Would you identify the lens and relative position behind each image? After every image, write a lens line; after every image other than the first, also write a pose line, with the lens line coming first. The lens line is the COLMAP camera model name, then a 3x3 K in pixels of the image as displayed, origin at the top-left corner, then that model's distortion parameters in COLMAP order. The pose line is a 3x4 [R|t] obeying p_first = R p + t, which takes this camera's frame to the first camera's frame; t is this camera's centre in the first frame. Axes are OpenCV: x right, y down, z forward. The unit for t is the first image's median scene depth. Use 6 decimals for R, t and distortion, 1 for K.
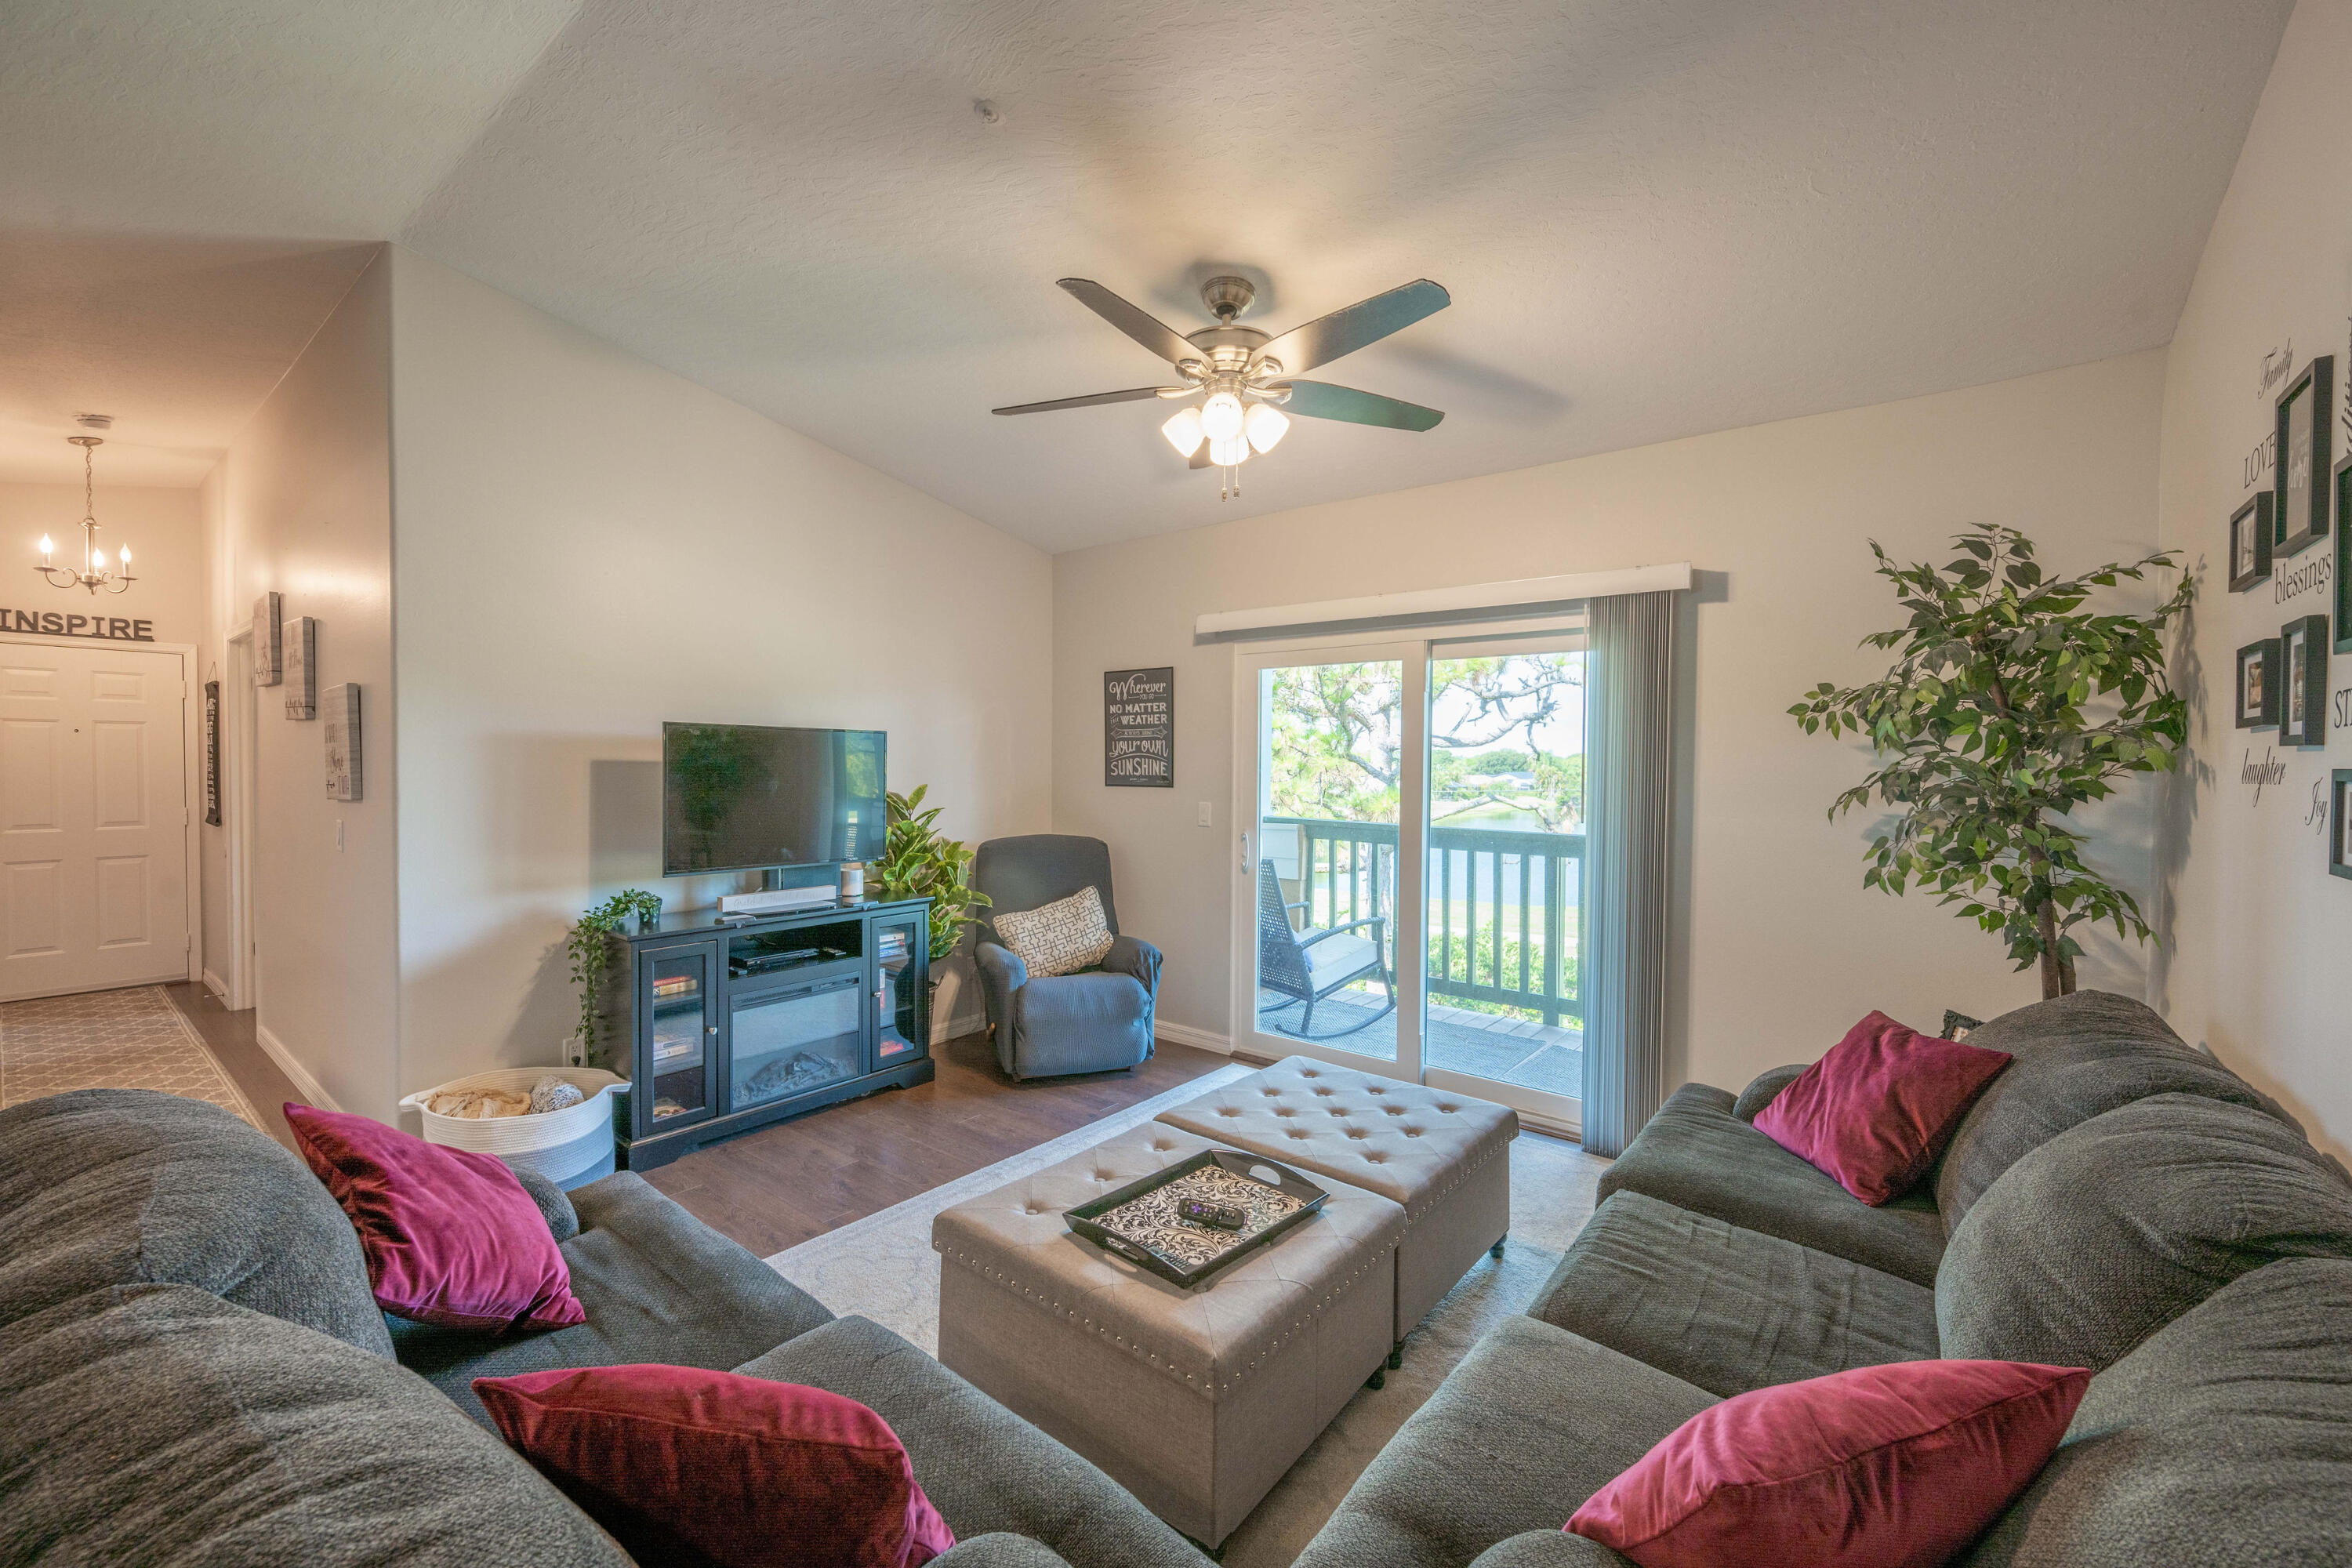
lens RADIAL K [[950.8, 0, 1119.5], [0, 950.8, 785.9], [0, 0, 1]] dist [-0.004110, 0.001165]
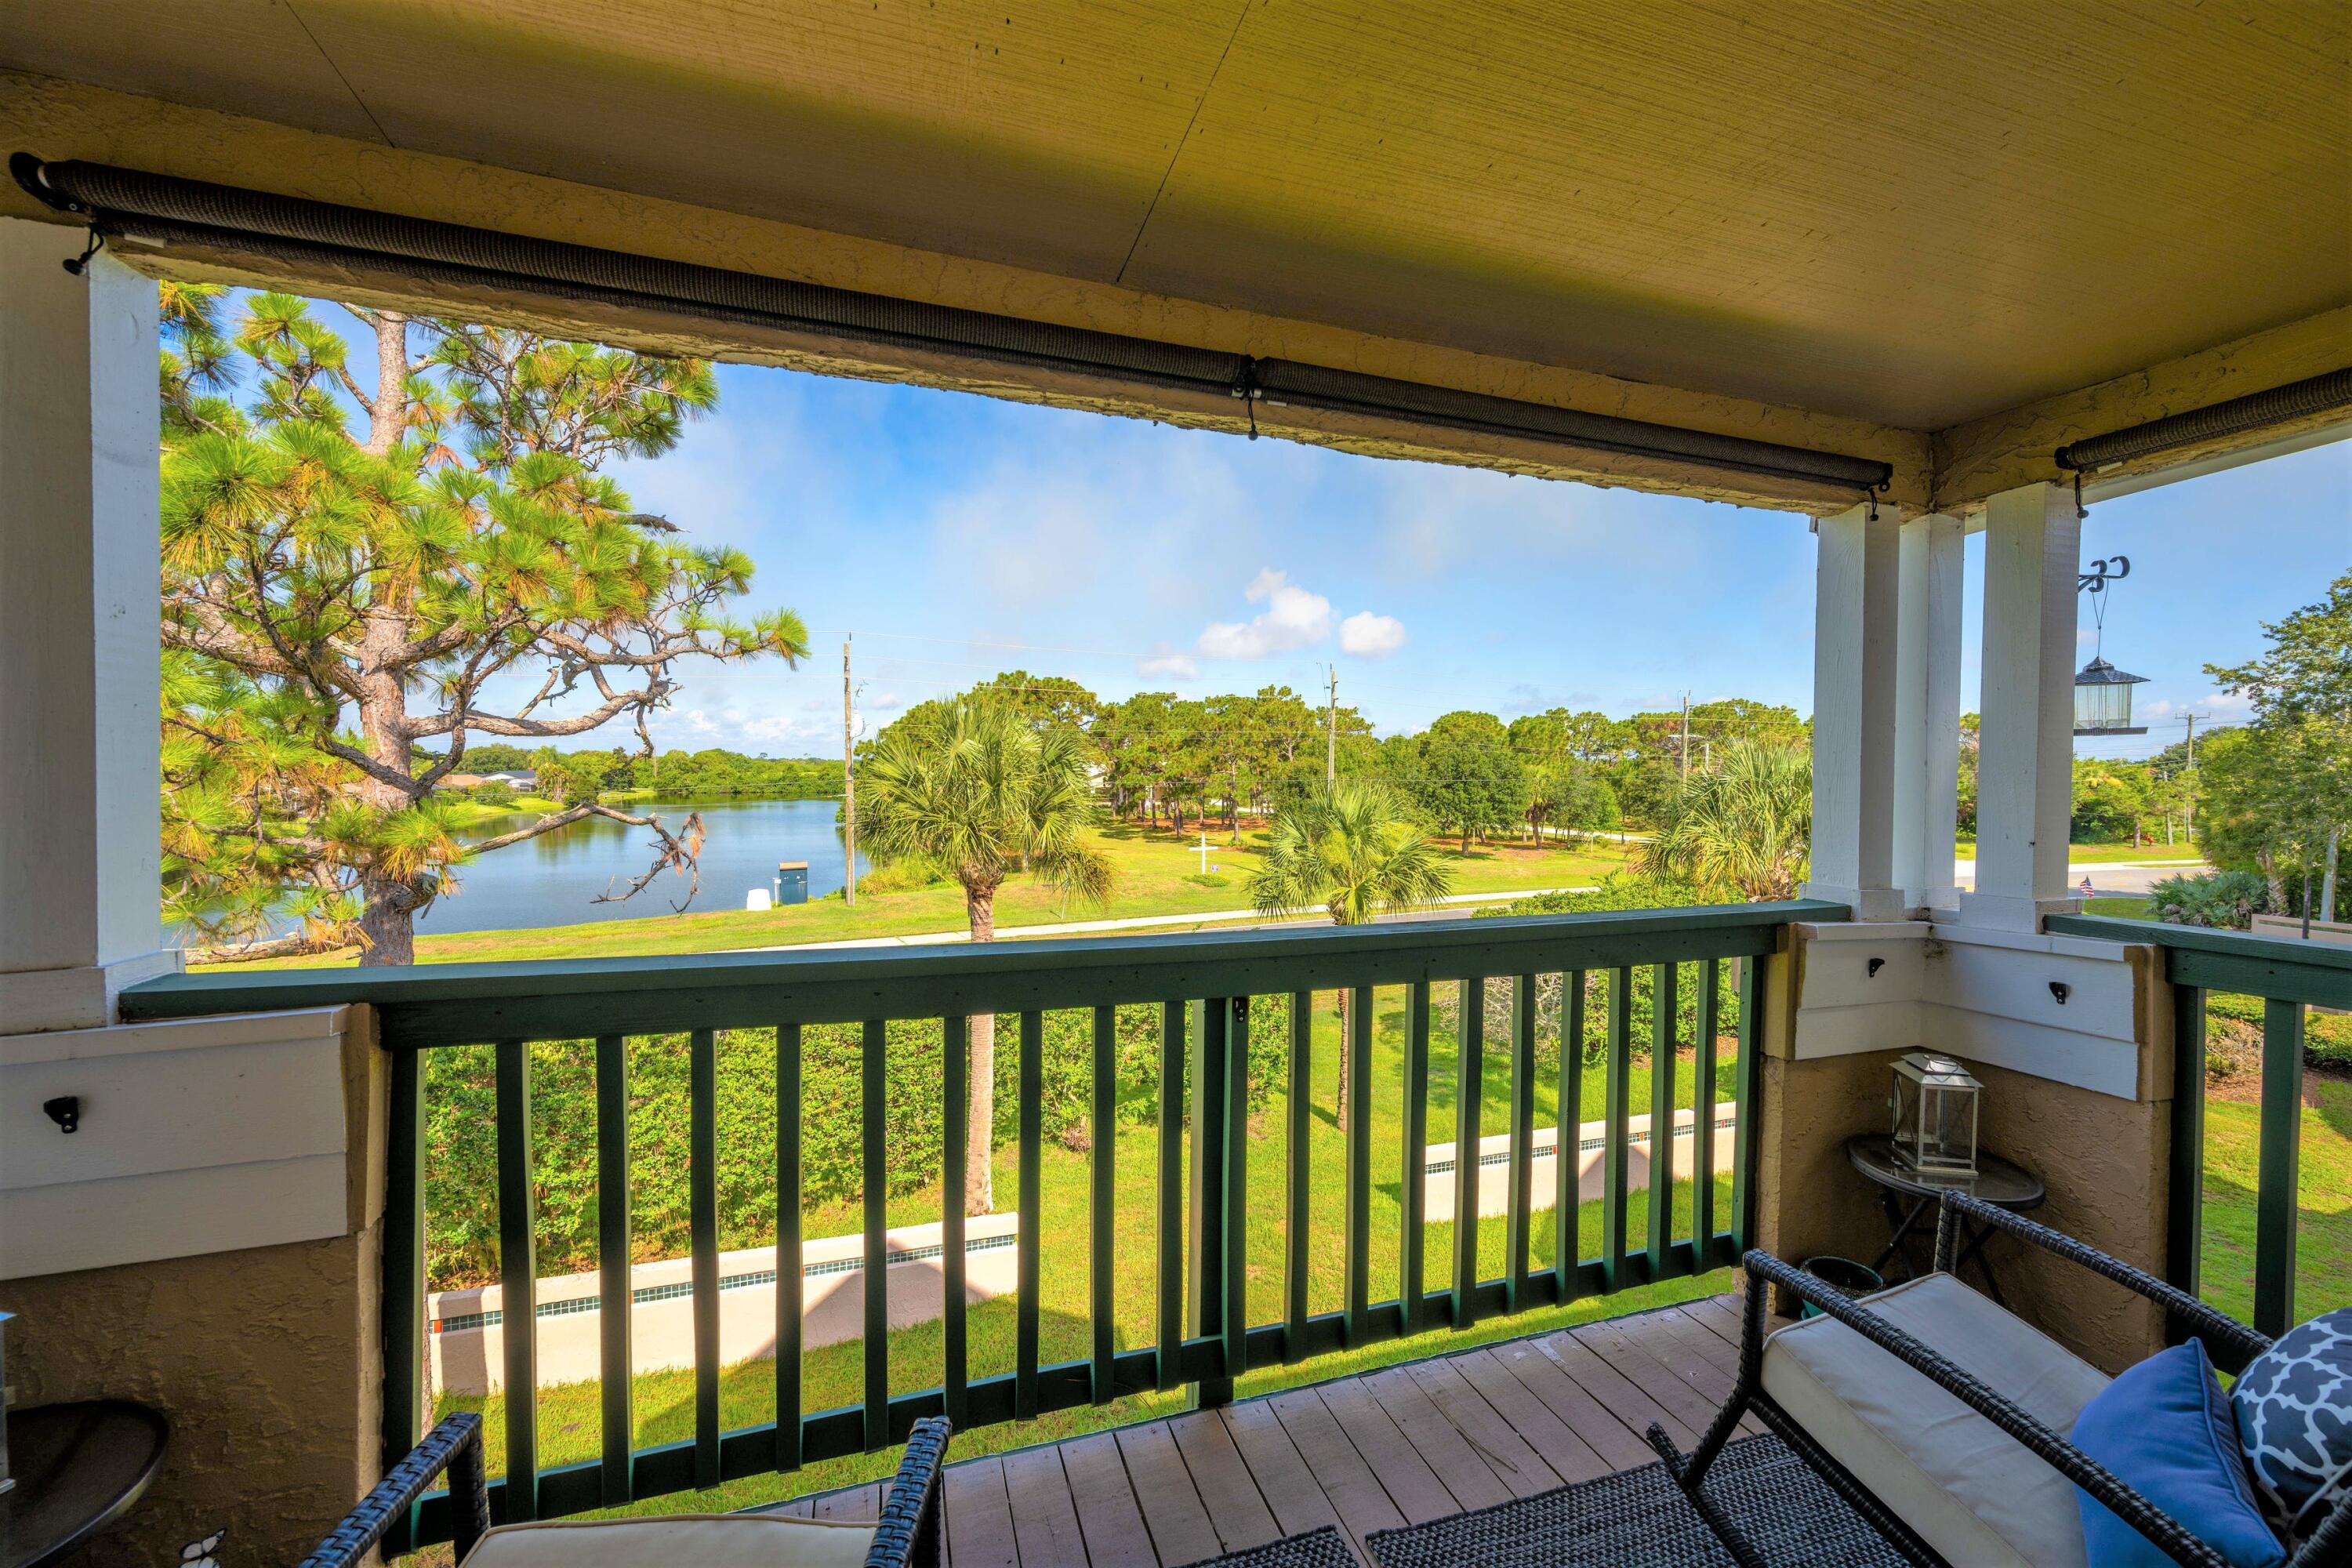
lens RADIAL K [[950.8, 0, 1181.7], [0, 950.8, 781.2], [0, 0, 1]] dist [-0.004110, 0.001165]
pose [[0.527121, -0.014034, 0.849674, 0.138114], [0.016308, 0.999847, 0.006397, -0.021078], [-0.849633, 0.010484, 0.527269, 1.020554]]
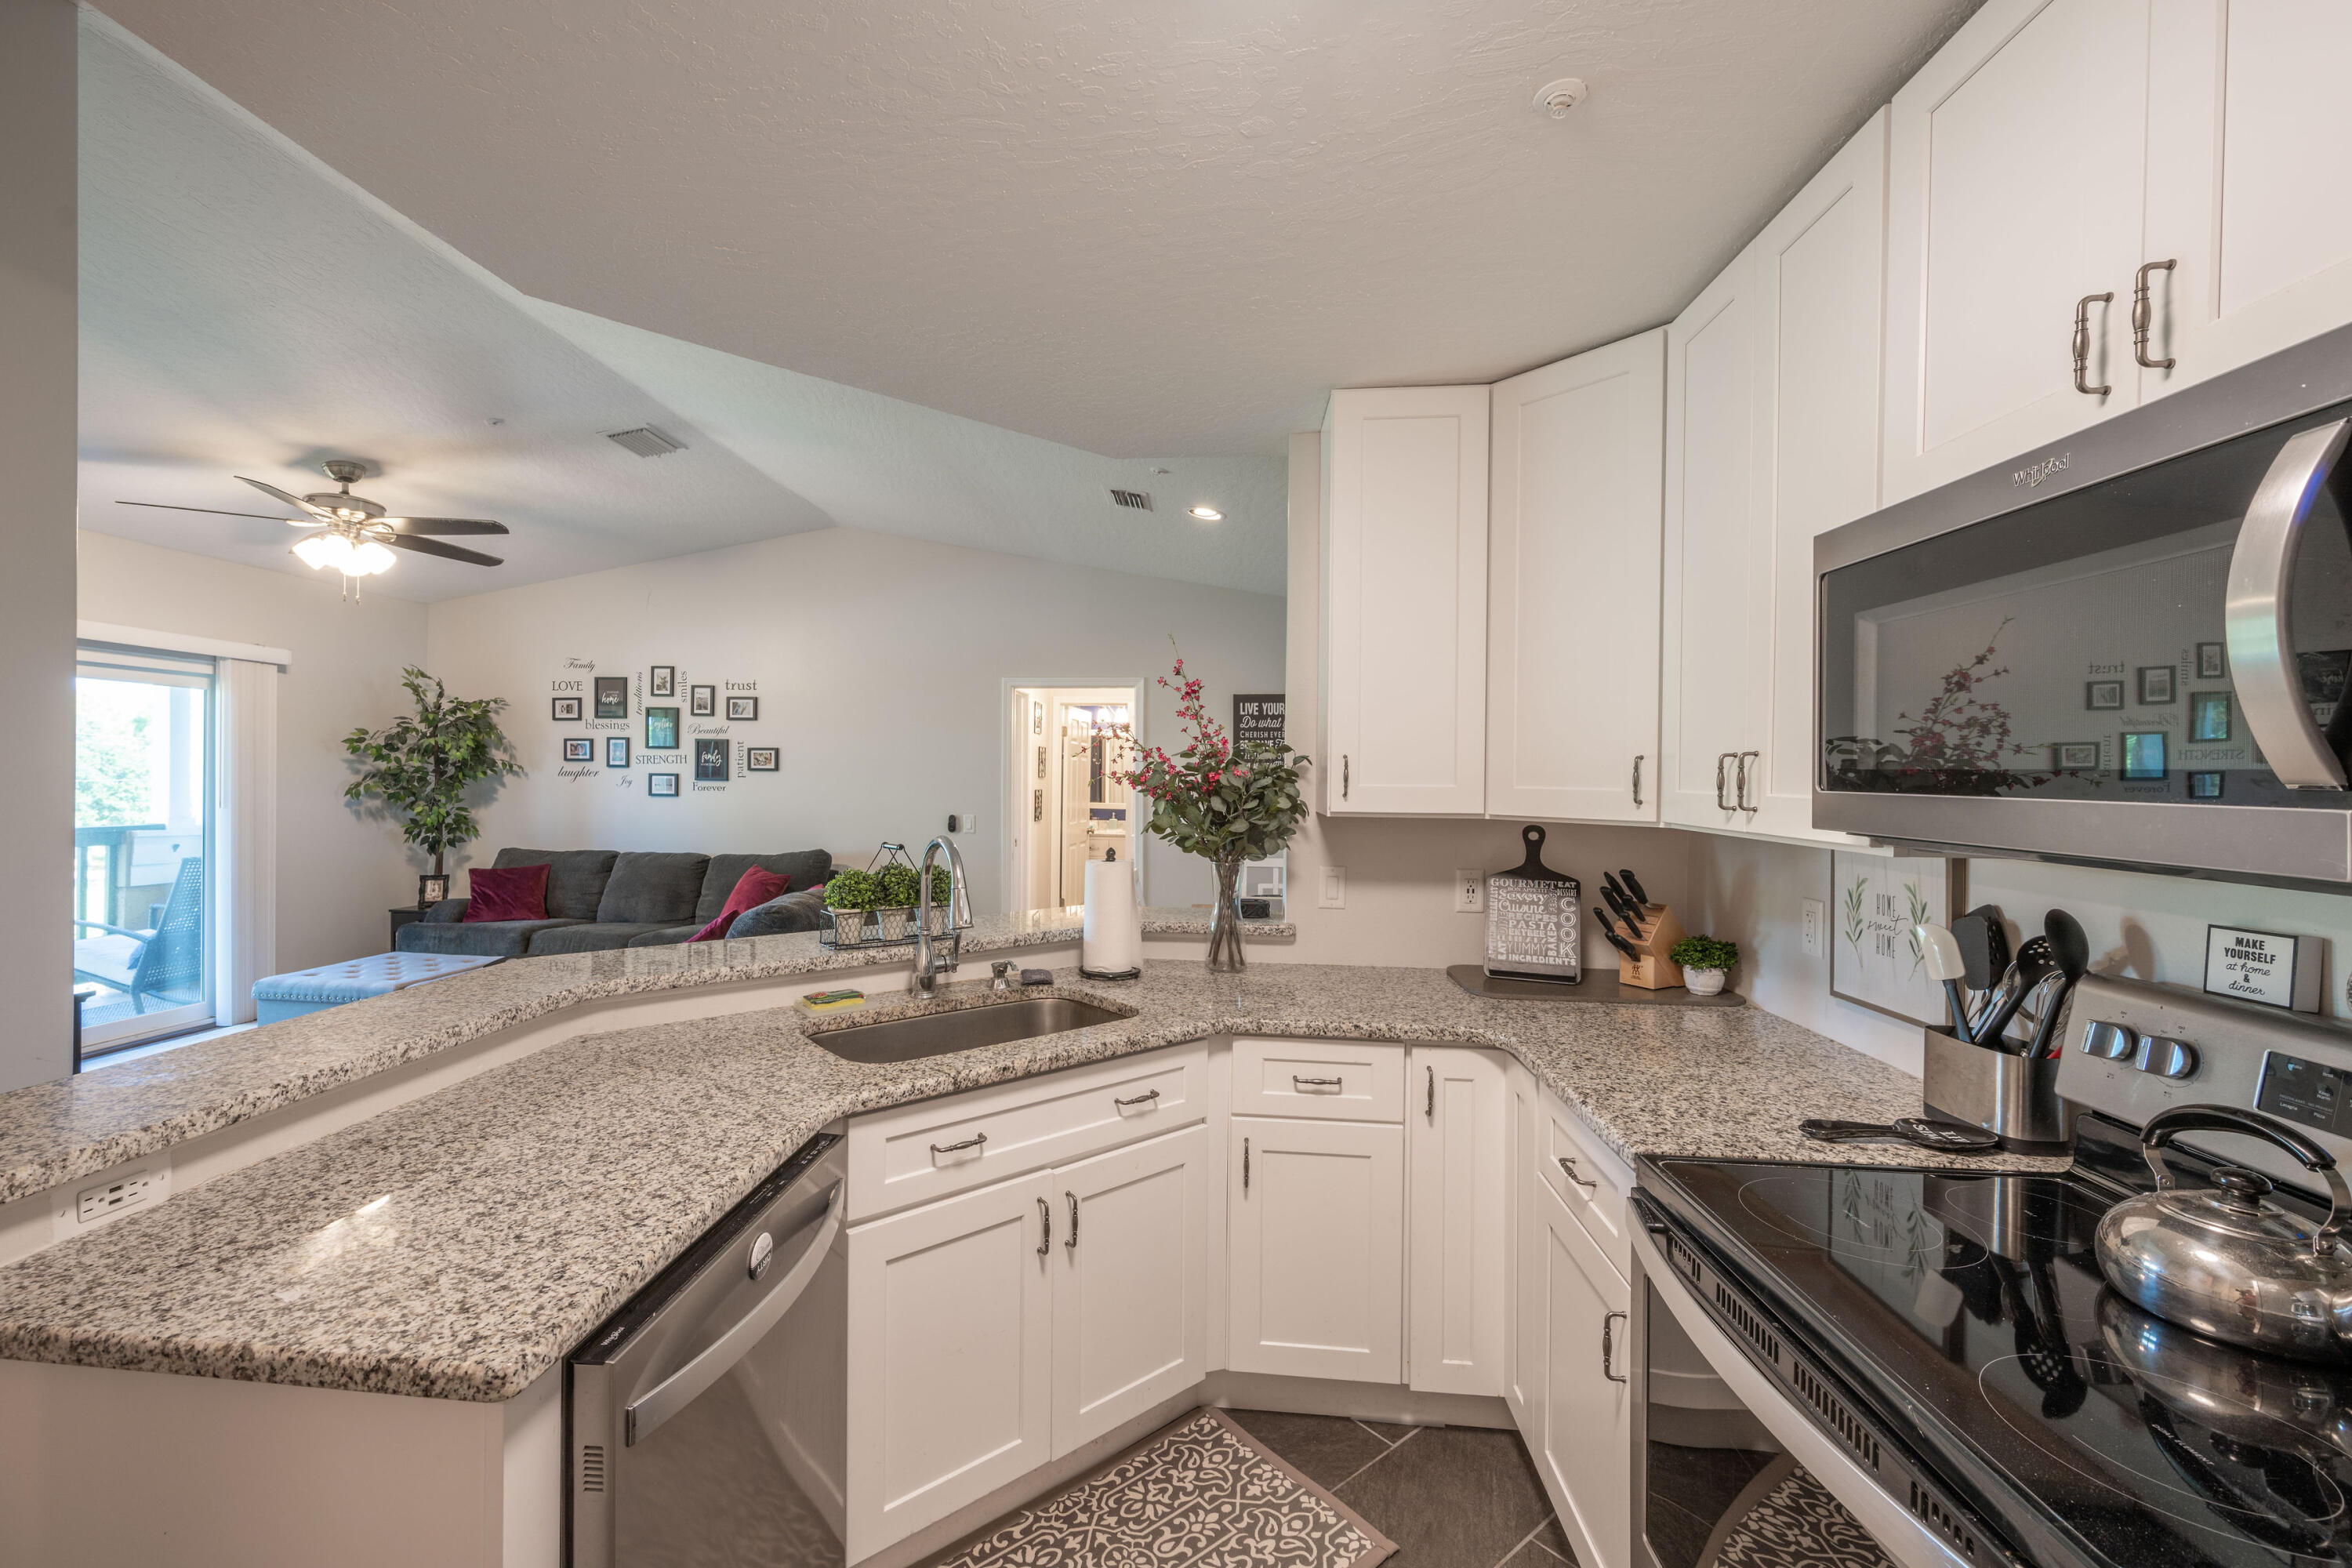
lens RADIAL K [[950.8, 0, 1111.1], [0, 950.8, 782.8], [0, 0, 1]] dist [-0.004110, 0.001165]
pose [[-0.550769, -0.017678, 0.834471, -1.241898], [0.006921, 0.999645, 0.025744, -0.023730], [-0.834629, 0.019954, -0.550451, 0.536236]]
